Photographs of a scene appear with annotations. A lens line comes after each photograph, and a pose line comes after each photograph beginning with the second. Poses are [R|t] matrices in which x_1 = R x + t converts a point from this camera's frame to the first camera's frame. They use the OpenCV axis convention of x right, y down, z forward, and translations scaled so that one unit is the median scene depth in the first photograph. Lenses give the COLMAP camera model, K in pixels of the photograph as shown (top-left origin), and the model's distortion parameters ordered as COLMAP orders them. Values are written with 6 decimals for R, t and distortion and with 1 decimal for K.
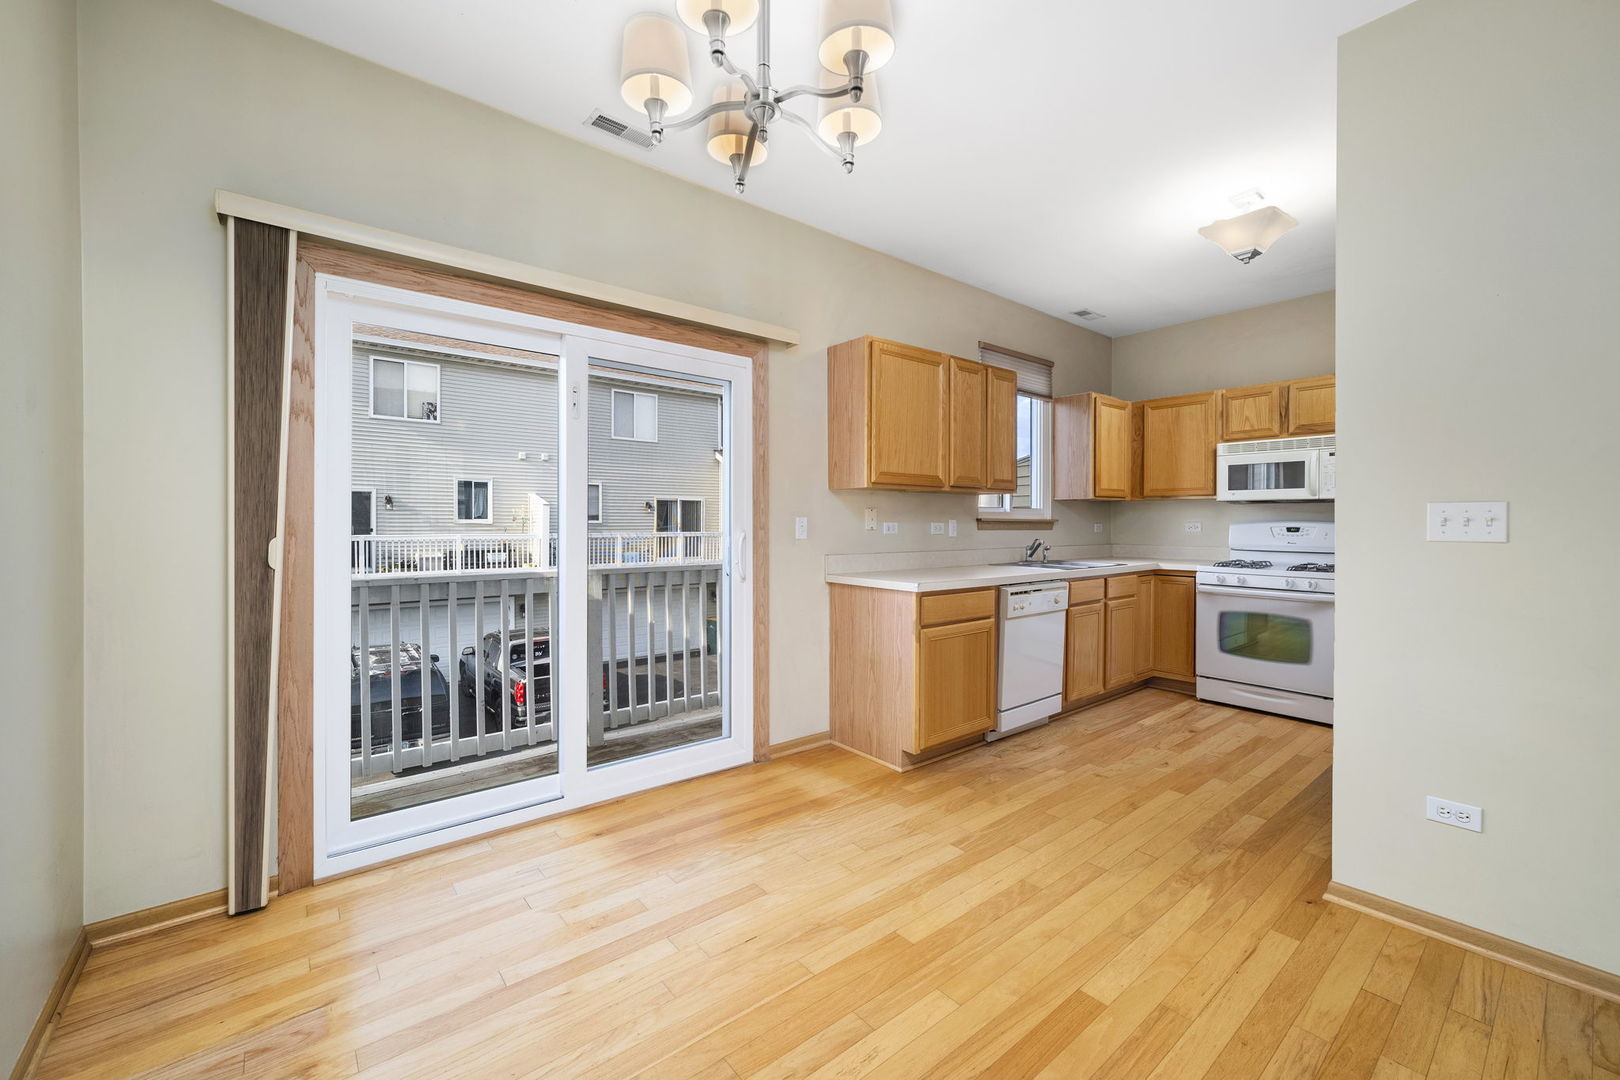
lens RADIAL K [[652.3, 0, 806.4], [0, 652.3, 530.4], [0, 0, 1]] dist [-0.004556, 0.000653]
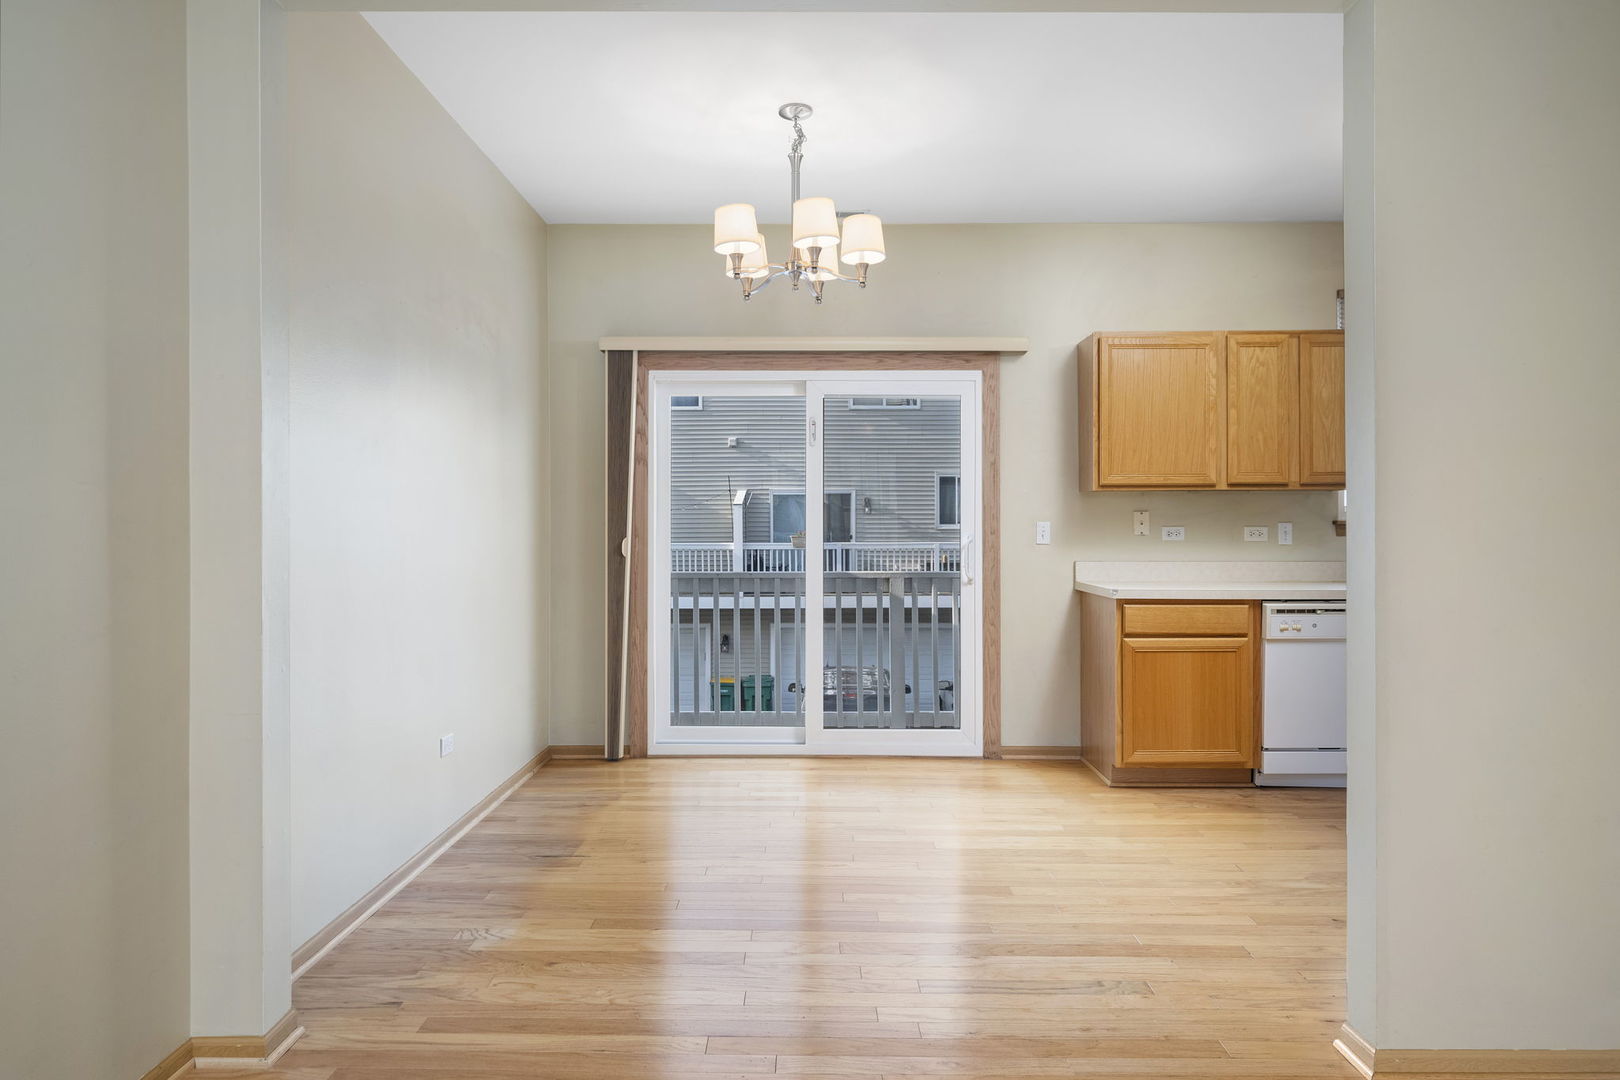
lens RADIAL K [[997.8, 0, 801.5], [0, 997.8, 538.2], [0, 0, 1]] dist [-0.004561, -0.000244]
pose [[0.770953, 0.004067, -0.636879, 0.703109], [-0.005154, 0.999987, 0.000147, 0.006028], [0.636872, 0.003169, 0.770963, -0.413177]]
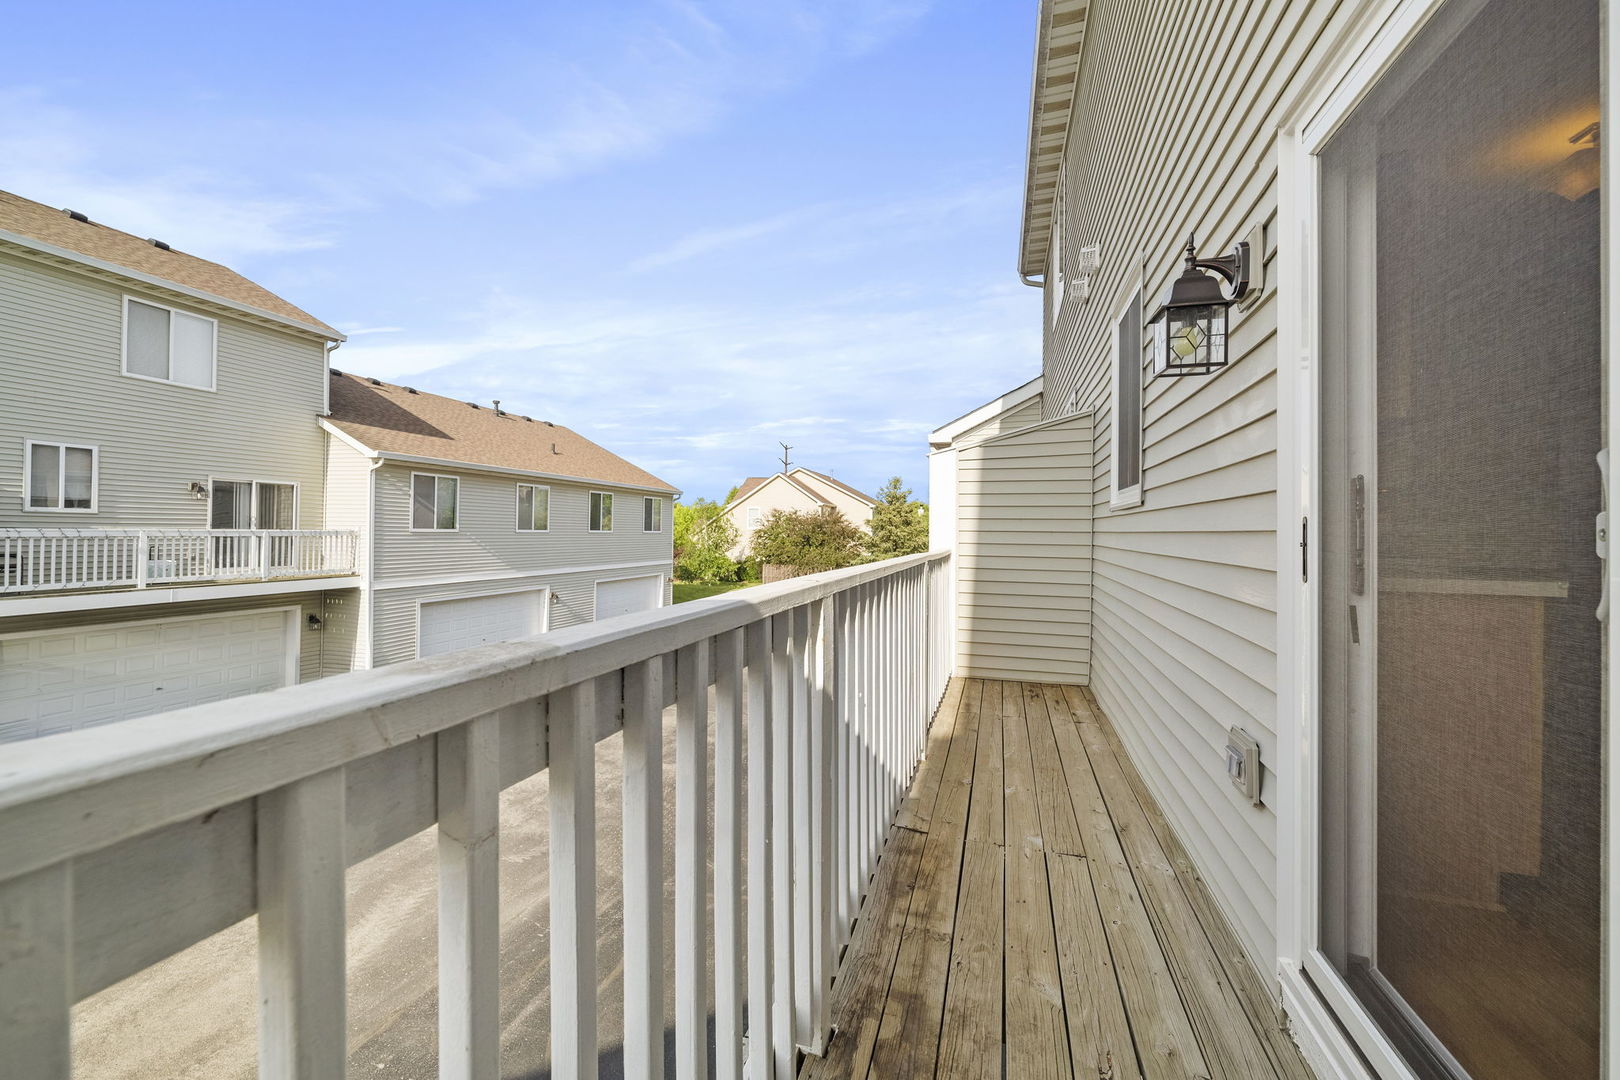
lens RADIAL K [[652.3, 0, 813.3], [0, 652.3, 532.6], [0, 0, 1]] dist [-0.004556, 0.000653]
pose [[0.821757, 0.012118, 0.569709, -0.099669], [-0.011886, 0.999921, -0.004124, 0.001385], [-0.569714, -0.003382, 0.821836, 0.114098]]
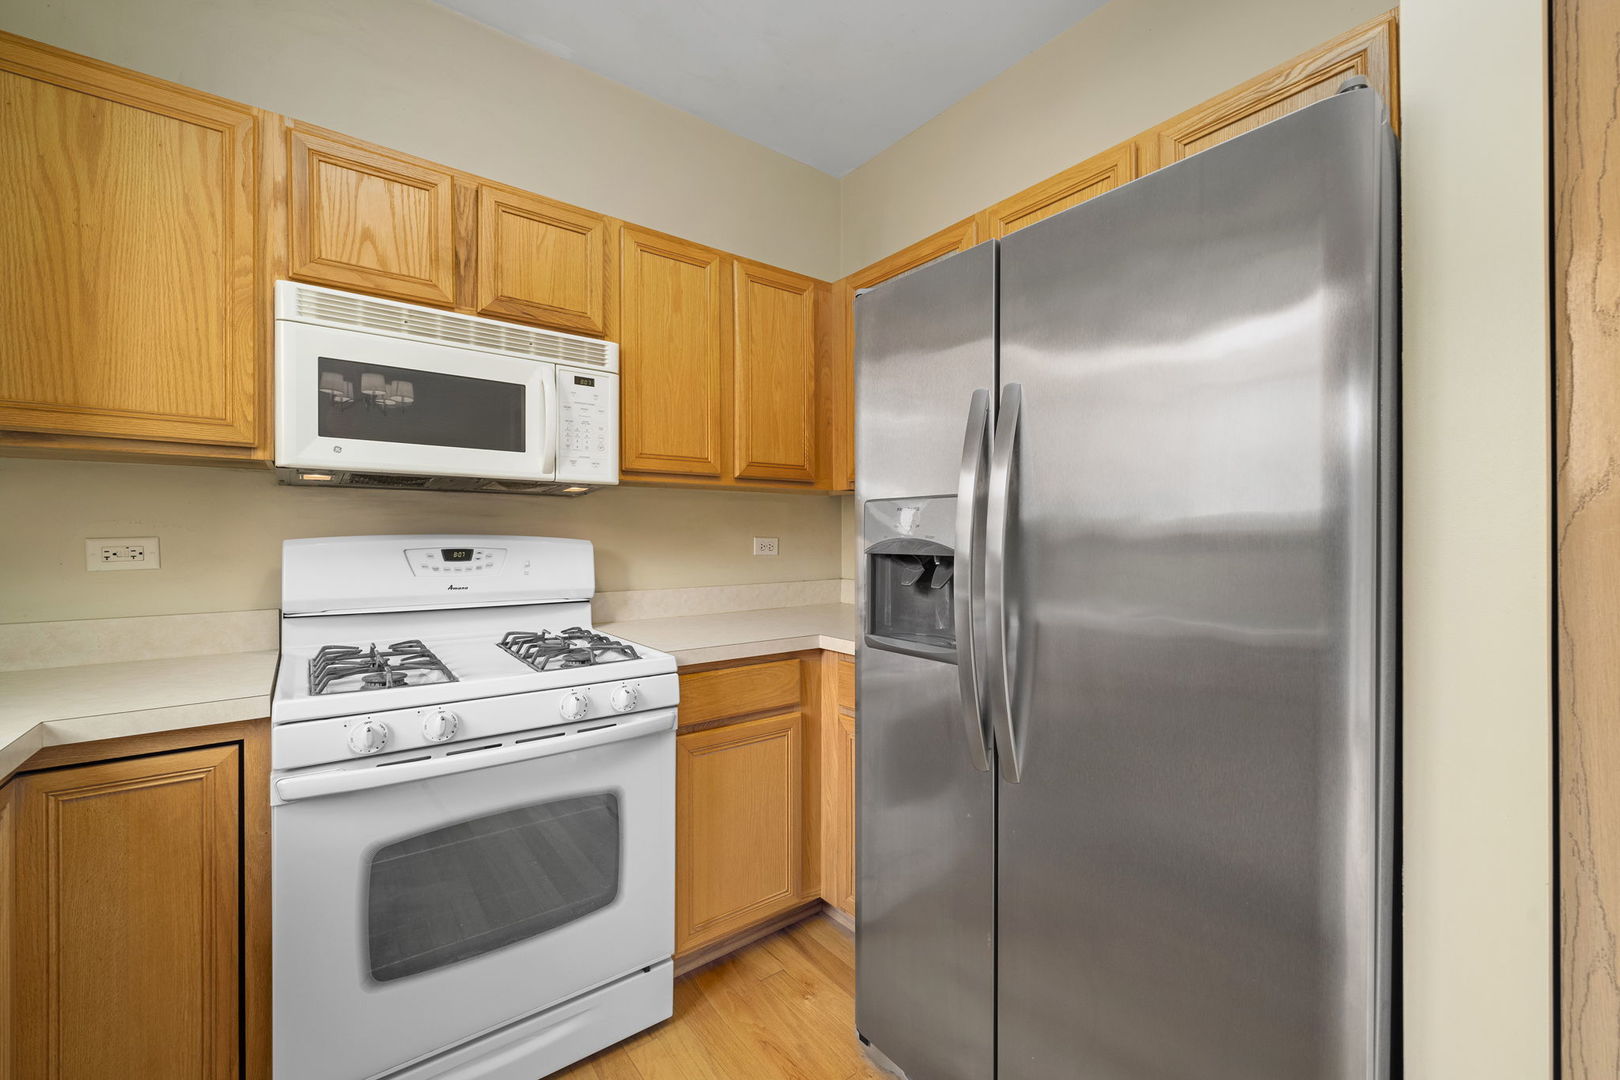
lens RADIAL K [[652.3, 0, 808.5], [0, 652.3, 544.8], [0, 0, 1]] dist [-0.004556, 0.000653]
pose [[0.031866, -0.002996, 0.999488, 0.467664], [0.018270, 0.999830, 0.002415, -0.006176], [-0.999325, 0.018183, 0.031916, 1.043188]]
